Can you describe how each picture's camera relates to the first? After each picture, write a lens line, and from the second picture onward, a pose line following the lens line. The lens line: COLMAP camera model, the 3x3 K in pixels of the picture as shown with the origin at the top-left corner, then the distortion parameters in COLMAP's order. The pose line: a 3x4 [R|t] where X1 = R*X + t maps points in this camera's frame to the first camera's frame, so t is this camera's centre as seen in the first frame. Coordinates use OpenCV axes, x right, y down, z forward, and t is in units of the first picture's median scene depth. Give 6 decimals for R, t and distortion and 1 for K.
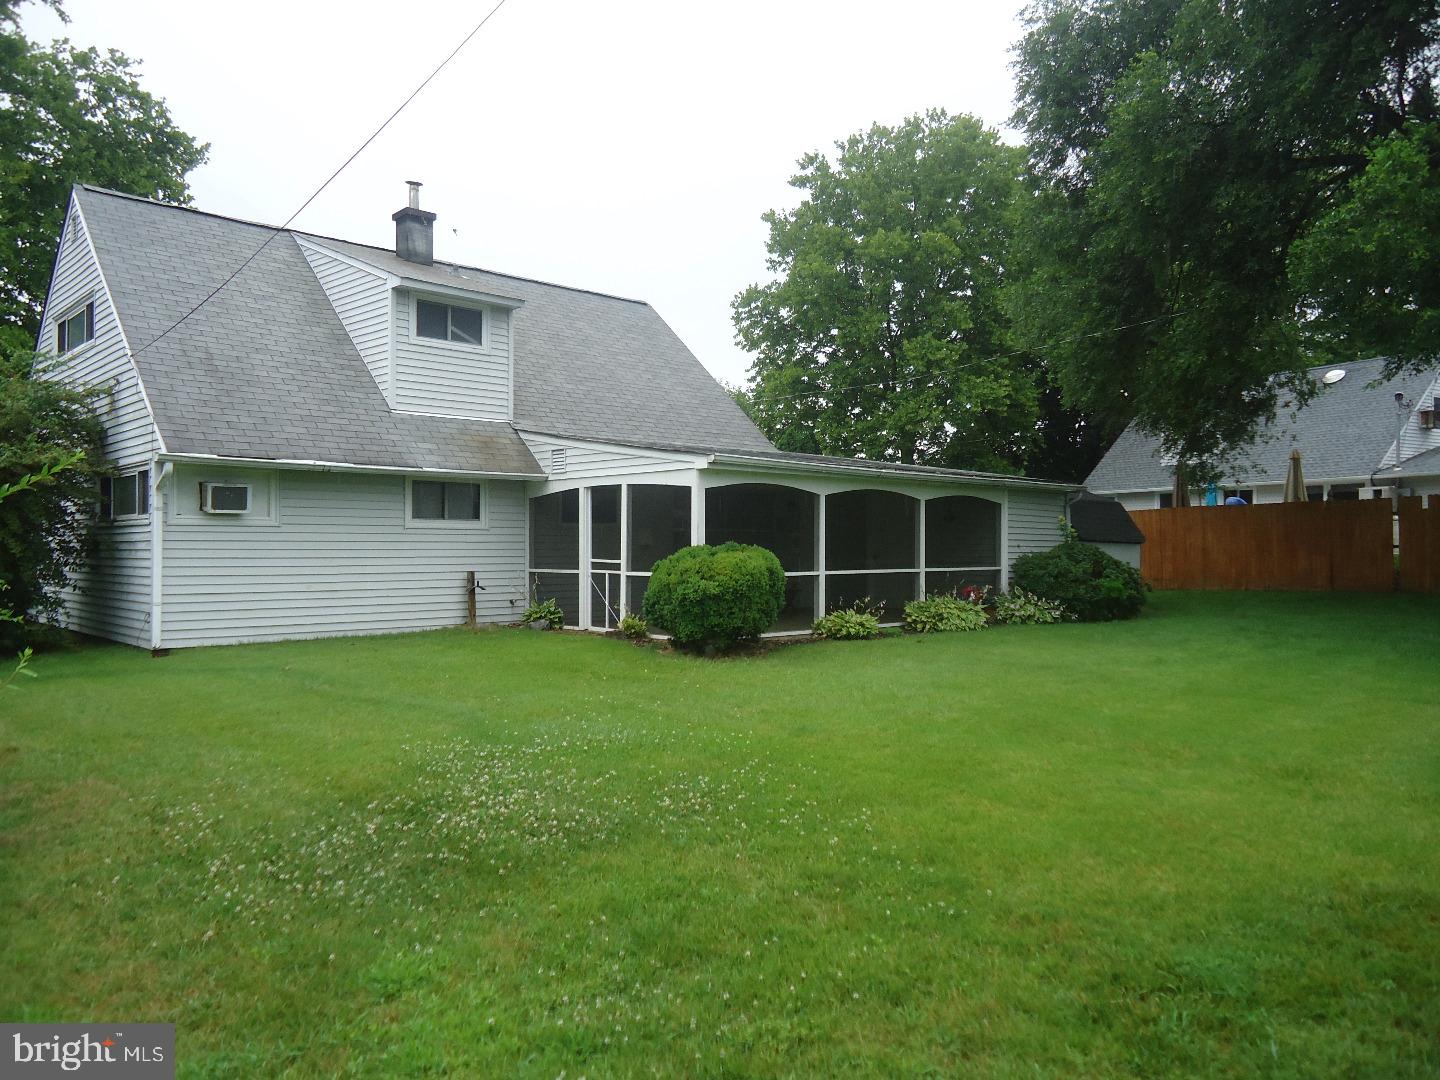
lens RADIAL K [[1066.2, 0, 711.1], [0, 1066.2, 539.6], [0, 0, 1]] dist [0.009947, -0.001010]
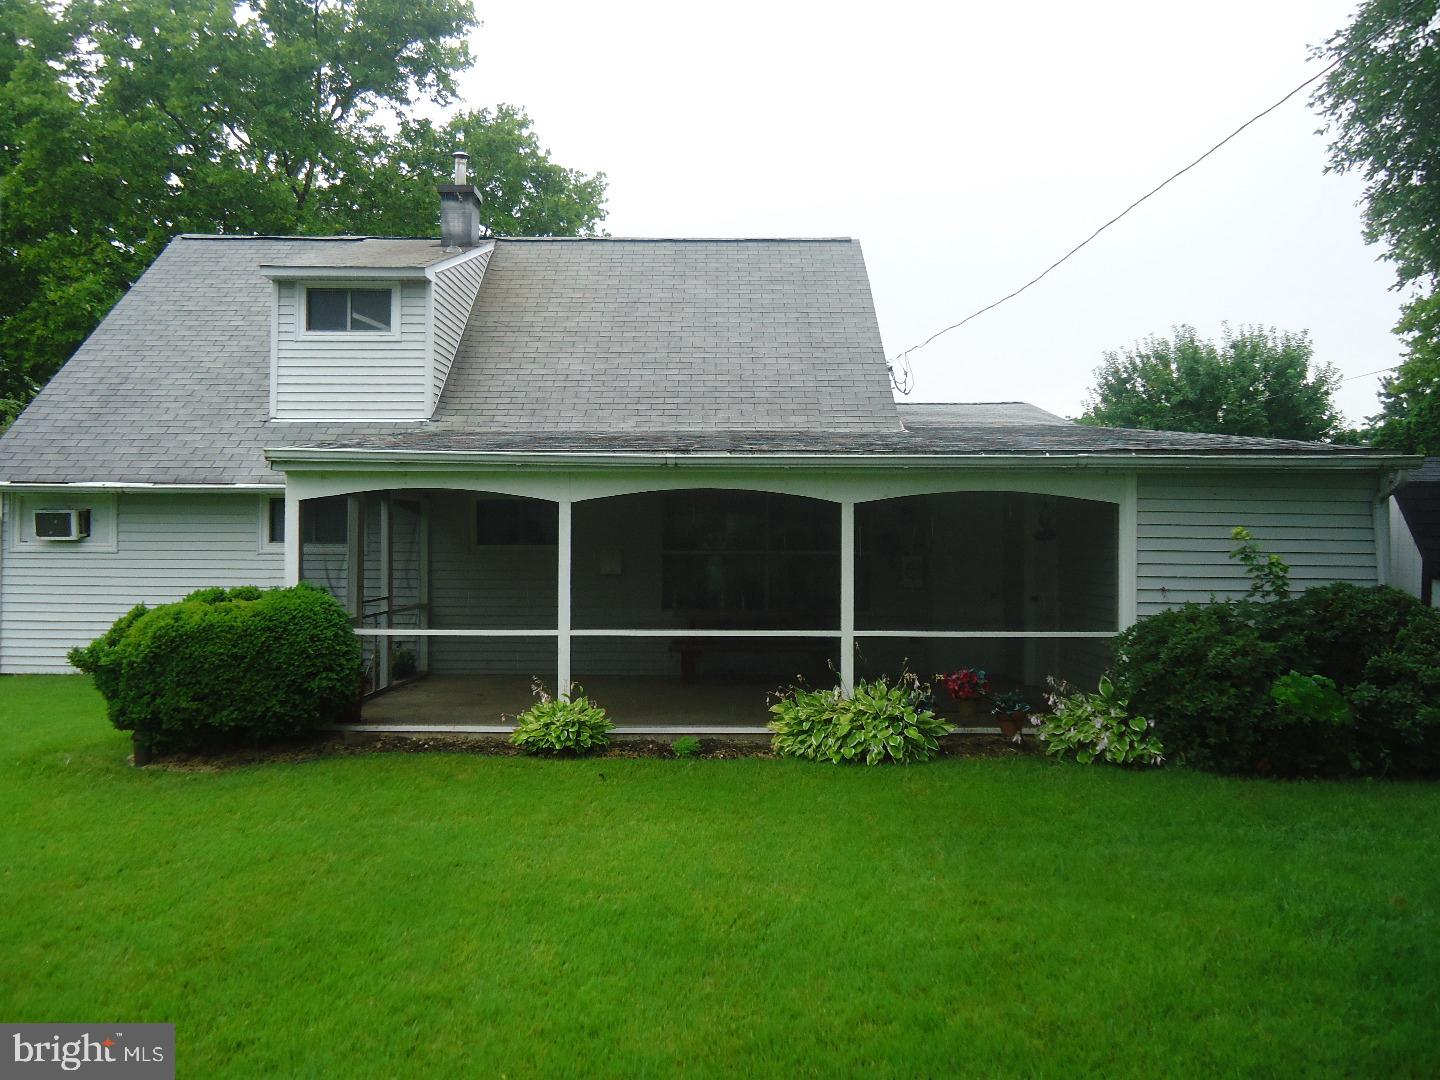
lens RADIAL K [[1066.2, 0, 717.9], [0, 1066.2, 541.8], [0, 0, 1]] dist [0.009947, -0.001010]
pose [[0.724483, -0.003734, -0.689282, 0.544302], [-0.002881, 0.999960, -0.008445, -0.013723], [0.689286, 0.008104, 0.724444, 0.592604]]
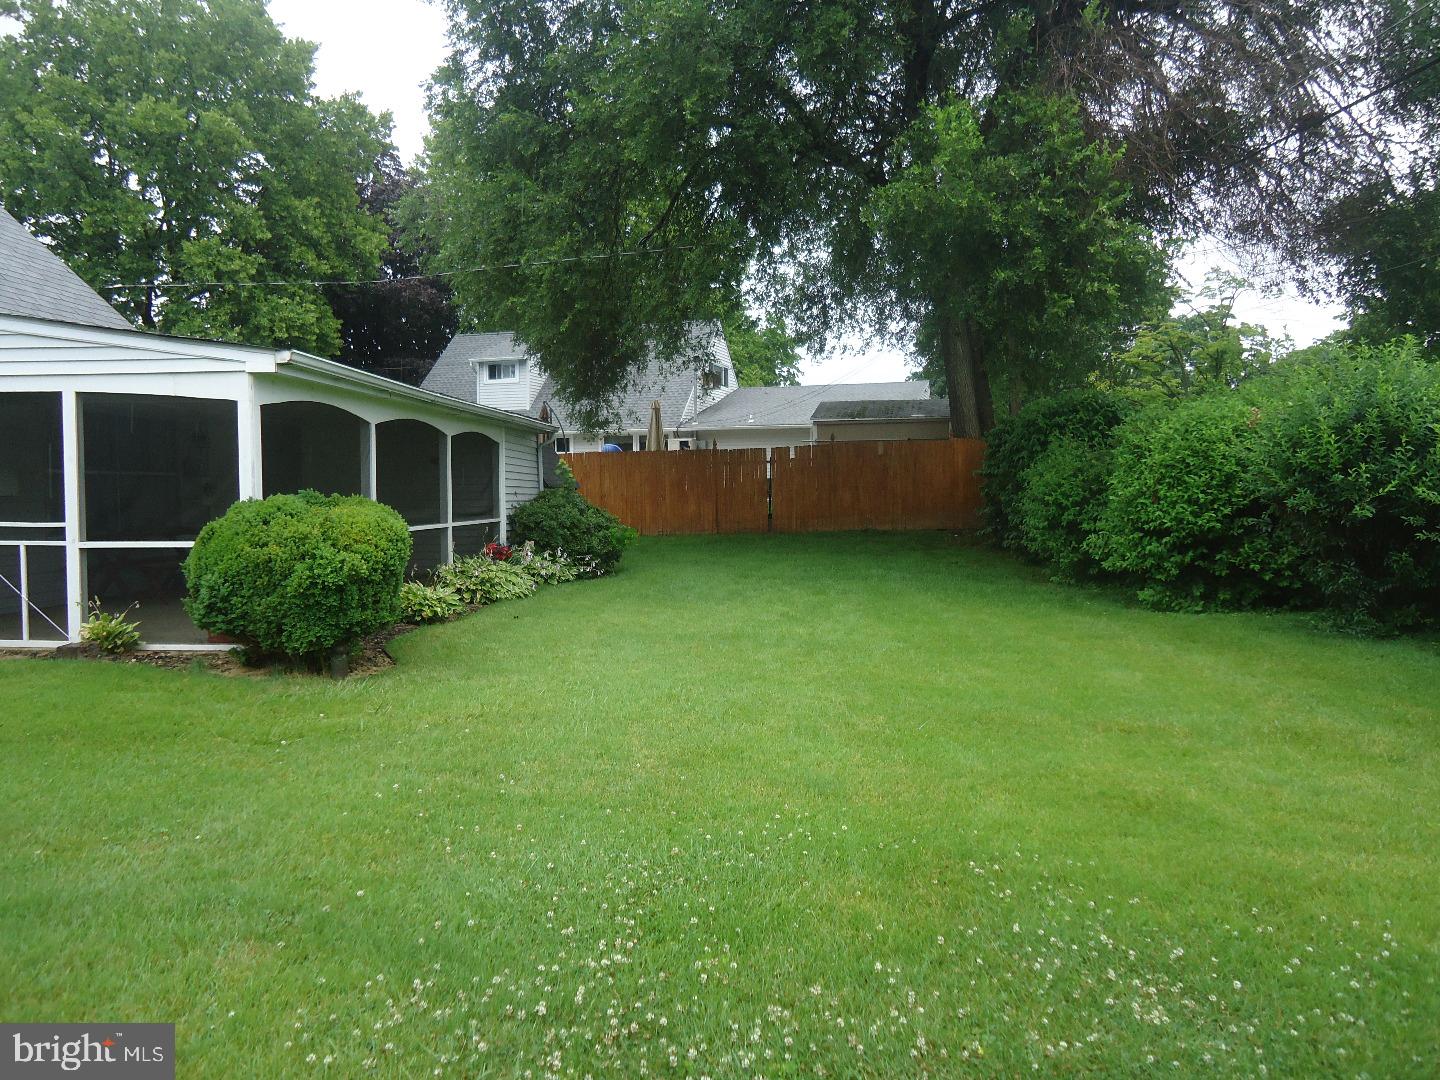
lens RADIAL K [[1066.2, 0, 720.0], [0, 1066.2, 539.1], [0, 0, 1]] dist [0.009947, -0.001010]
pose [[0.735772, -0.035813, 0.676282, -0.198649], [0.002352, 0.998730, 0.050329, -0.000248], [-0.677226, -0.035440, 0.734921, 0.296667]]
